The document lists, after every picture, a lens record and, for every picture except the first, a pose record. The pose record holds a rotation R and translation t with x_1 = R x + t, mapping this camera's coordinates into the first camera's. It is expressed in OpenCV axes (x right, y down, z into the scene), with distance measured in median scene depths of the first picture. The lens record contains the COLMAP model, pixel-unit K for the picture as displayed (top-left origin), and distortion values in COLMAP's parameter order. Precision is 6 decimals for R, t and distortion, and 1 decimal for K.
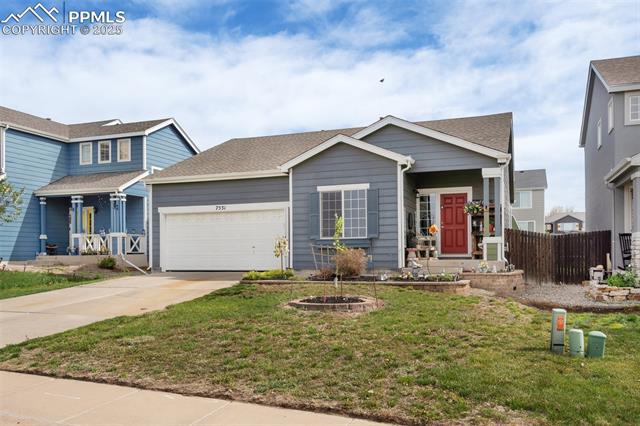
lens RADIAL K [[545.2, 0, 321.7], [0, 545.2, 249.5], [0, 0, 1]] dist [0.004851, 0.002324]
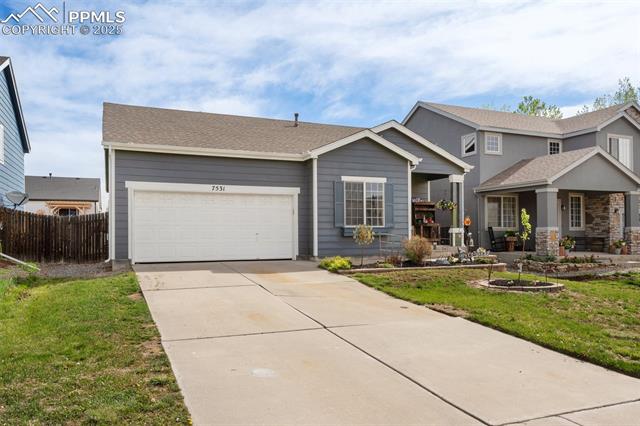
lens RADIAL K [[493.5, 0, 320.6], [0, 493.5, 234.6], [0, 0, 1]] dist [-0.005898, -0.002235]
pose [[0.716915, 0.007703, 0.697118, -0.628450], [-0.007239, 0.999967, -0.003605, -0.000899], [-0.697123, -0.002461, 0.716947, 0.328918]]
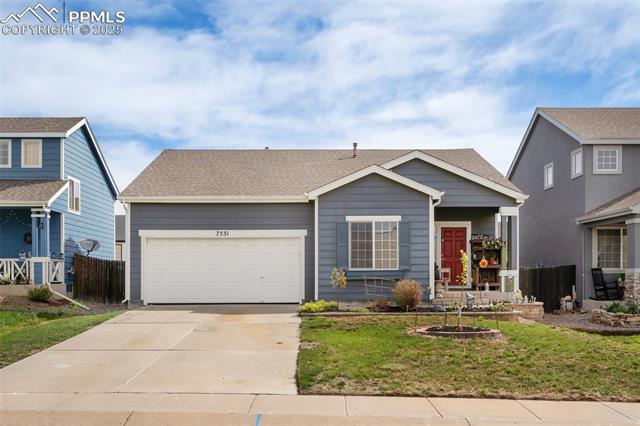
lens RADIAL K [[668.0, 0, 318.5], [0, 668.0, 279.6], [0, 0, 1]] dist [-0.009568, -0.012664]
pose [[0.931447, 0.005951, 0.363829, -0.446900], [-0.007835, 0.999962, 0.003703, -0.005514], [-0.363793, -0.006300, 0.931459, -0.086422]]
